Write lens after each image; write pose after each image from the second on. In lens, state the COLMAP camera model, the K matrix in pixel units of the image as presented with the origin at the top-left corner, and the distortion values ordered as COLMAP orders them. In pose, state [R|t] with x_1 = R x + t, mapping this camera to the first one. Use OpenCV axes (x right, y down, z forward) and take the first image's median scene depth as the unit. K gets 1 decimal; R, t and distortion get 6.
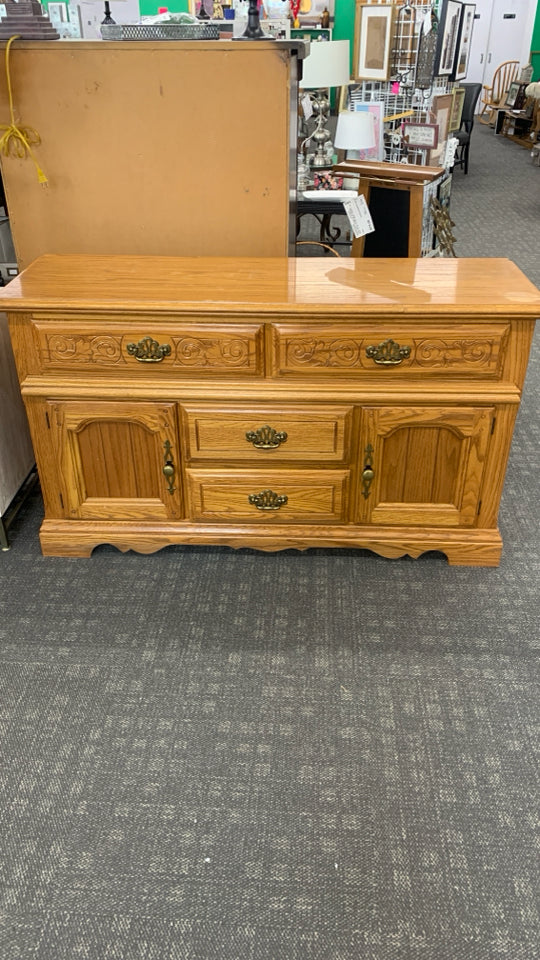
lens RADIAL K [[749.0, 0, 270.0], [0, 749.0, 480.0], [0, 0, 1]] dist [0.088866, 0.001155]
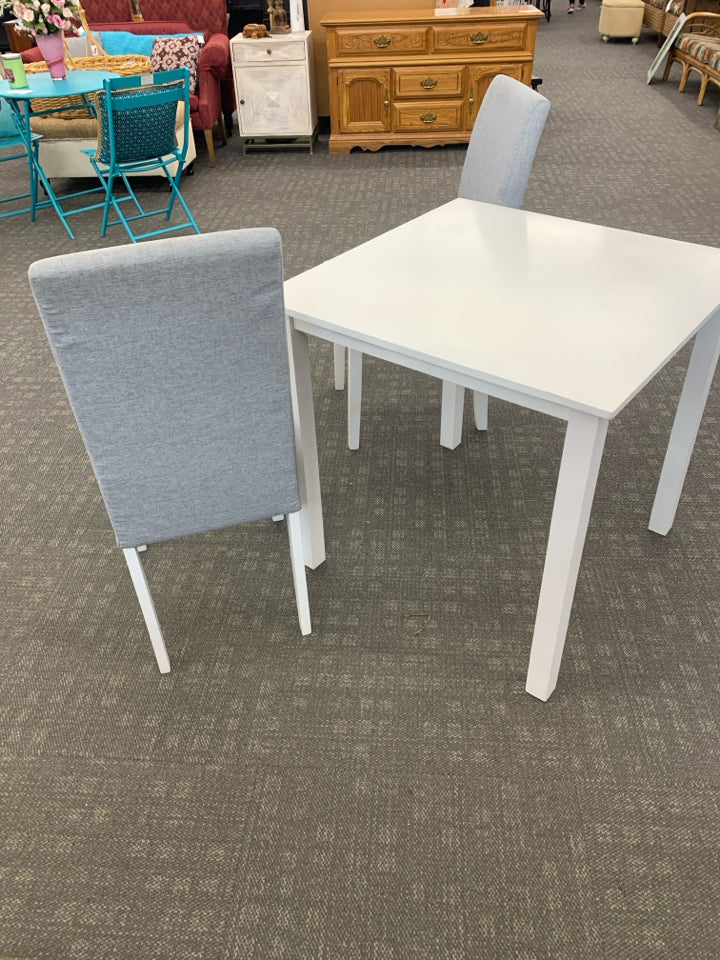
lens RADIAL K [[761.2, 0, 360.0], [0, 761.2, 480.0], [0, 0, 1]] dist [0.007982, 0.012620]
pose [[0.999234, -0.018389, -0.034540, -0.161623], [0.022902, 0.990555, 0.135190, 0.857111], [0.031728, -0.135877, 0.990218, -1.584828]]
